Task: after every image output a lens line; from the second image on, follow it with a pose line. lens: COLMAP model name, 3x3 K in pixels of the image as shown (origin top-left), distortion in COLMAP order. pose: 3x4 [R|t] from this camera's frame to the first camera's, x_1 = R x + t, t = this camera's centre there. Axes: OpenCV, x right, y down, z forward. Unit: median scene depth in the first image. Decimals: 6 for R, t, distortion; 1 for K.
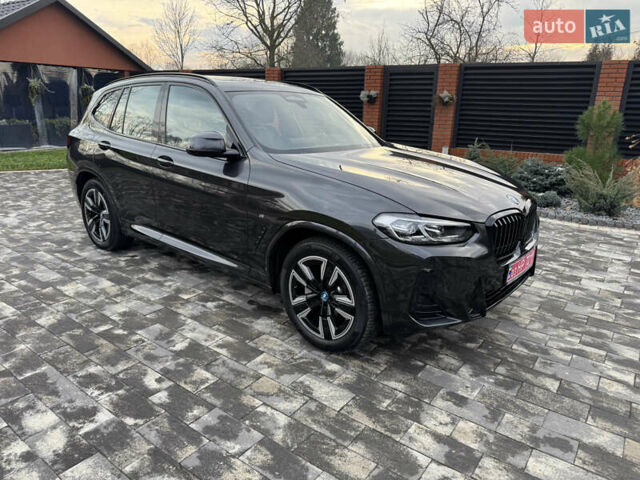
lens RADIAL K [[448.6, 0, 317.3], [0, 448.6, 237.3], [0, 0, 1]] dist [0.040528, -0.055150]
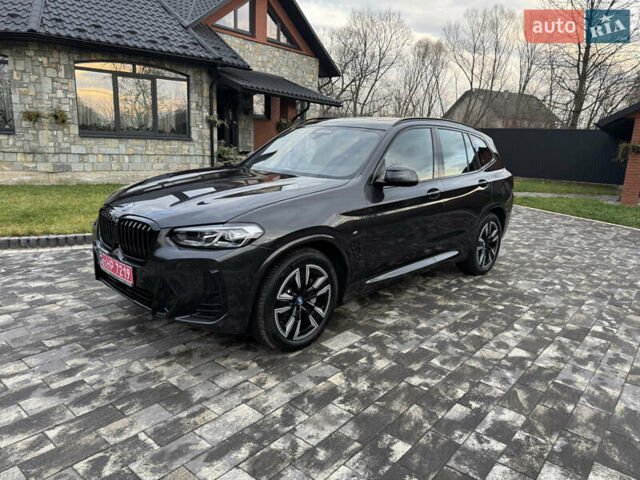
lens RADIAL K [[448.6, 0, 323.4], [0, 448.6, 240.2], [0, 0, 1]] dist [0.040528, -0.055150]
pose [[-0.055709, 0.195792, -0.979062, 1.484313], [-0.328972, 0.922231, 0.203146, -0.384569], [0.942695, 0.333401, 0.013034, 1.456160]]
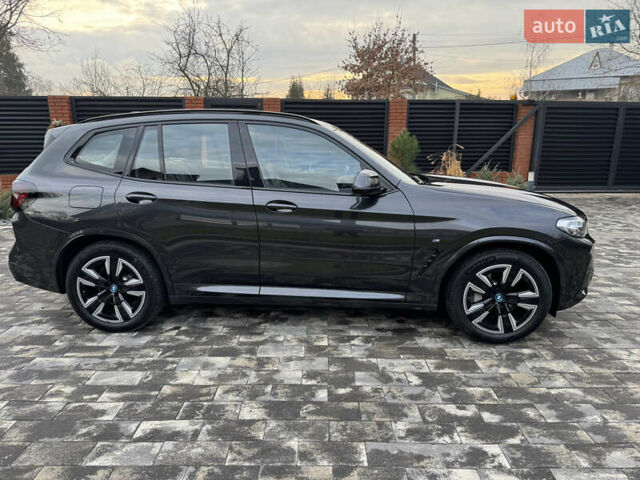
lens RADIAL K [[448.6, 0, 318.0], [0, 448.6, 245.8], [0, 0, 1]] dist [0.040528, -0.055150]
pose [[0.800947, -0.161963, 0.576413, -1.036818], [0.185374, 0.982494, 0.018482, -0.115086], [-0.569316, 0.092048, 0.816950, 0.279859]]
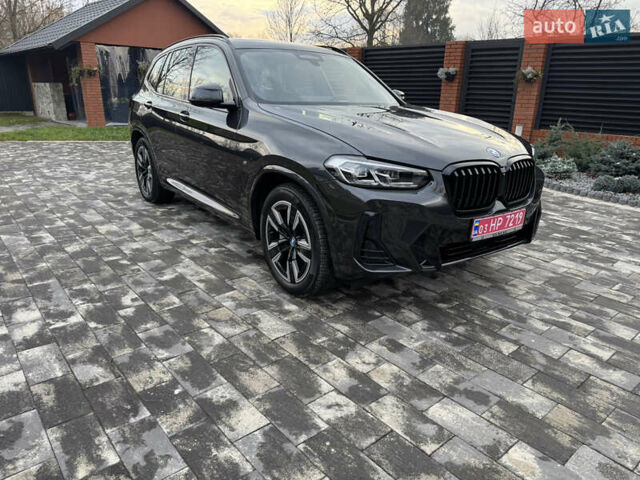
lens RADIAL K [[448.6, 0, 319.0], [0, 448.6, 238.9], [0, 0, 1]] dist [0.040528, -0.055150]
pose [[0.974471, 0.073669, -0.212081, 0.293271], [-0.068525, 0.997152, 0.031510, 0.089665], [0.213799, -0.016173, 0.976744, 0.004090]]
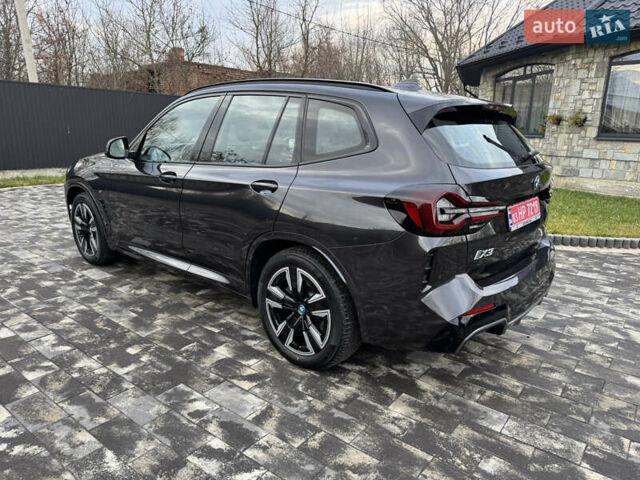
lens RADIAL K [[448.6, 0, 319.7], [0, 448.6, 243.0], [0, 0, 1]] dist [0.040528, -0.055150]
pose [[-0.998962, -0.045143, 0.006032, -0.413202], [-0.035498, 0.854724, 0.517868, -0.830594], [-0.028534, 0.517116, -0.855439, 2.859403]]
